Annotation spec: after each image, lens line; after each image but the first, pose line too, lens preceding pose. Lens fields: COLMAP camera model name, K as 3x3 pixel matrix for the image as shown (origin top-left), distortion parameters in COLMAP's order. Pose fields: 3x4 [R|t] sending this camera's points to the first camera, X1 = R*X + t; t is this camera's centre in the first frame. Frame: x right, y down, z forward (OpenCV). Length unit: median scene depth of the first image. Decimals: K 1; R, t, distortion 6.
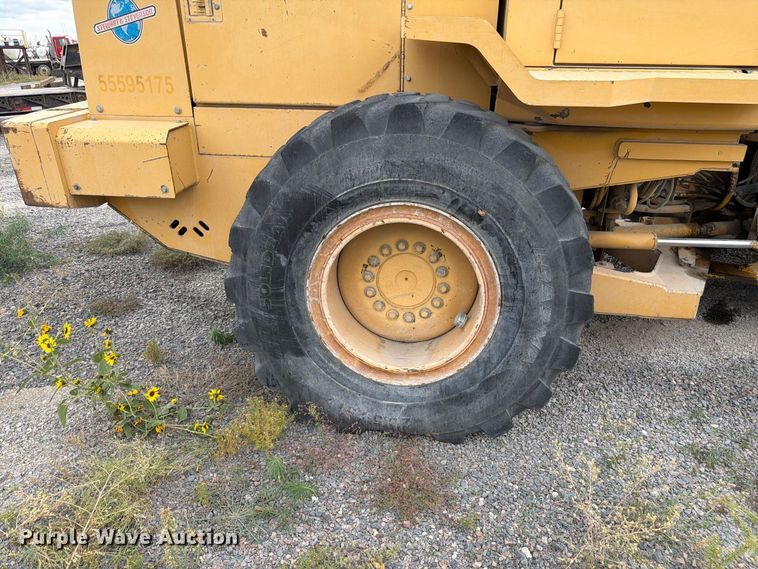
lens RADIAL K [[550.0, 0, 380.2], [0, 550.0, 292.5], [0, 0, 1]] dist [0.062311, -0.082970]
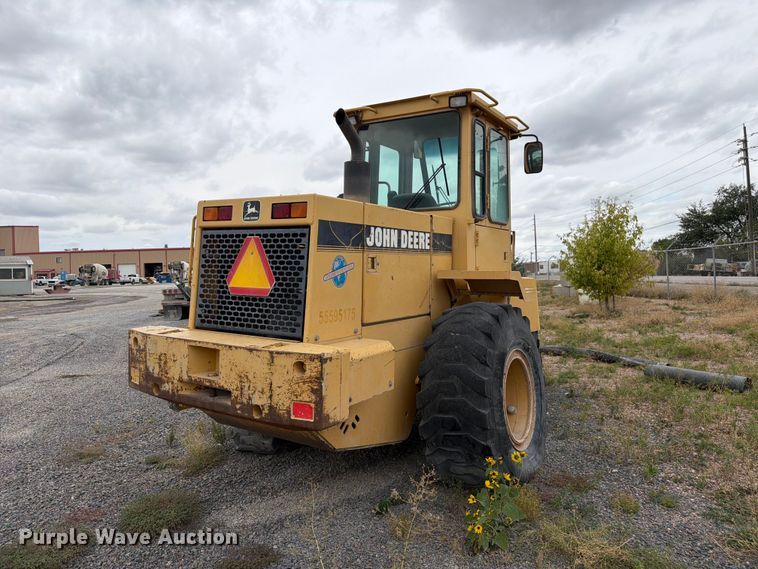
lens RADIAL K [[531.5, 0, 378.0], [0, 531.5, 276.6], [0, 0, 1]] dist [0.137887, -0.243761]
pose [[0.418048, -0.017374, 0.908259, -1.790116], [0.391926, 0.905429, -0.163073, -0.250969], [-0.819530, 0.424142, 0.385322, 0.463572]]
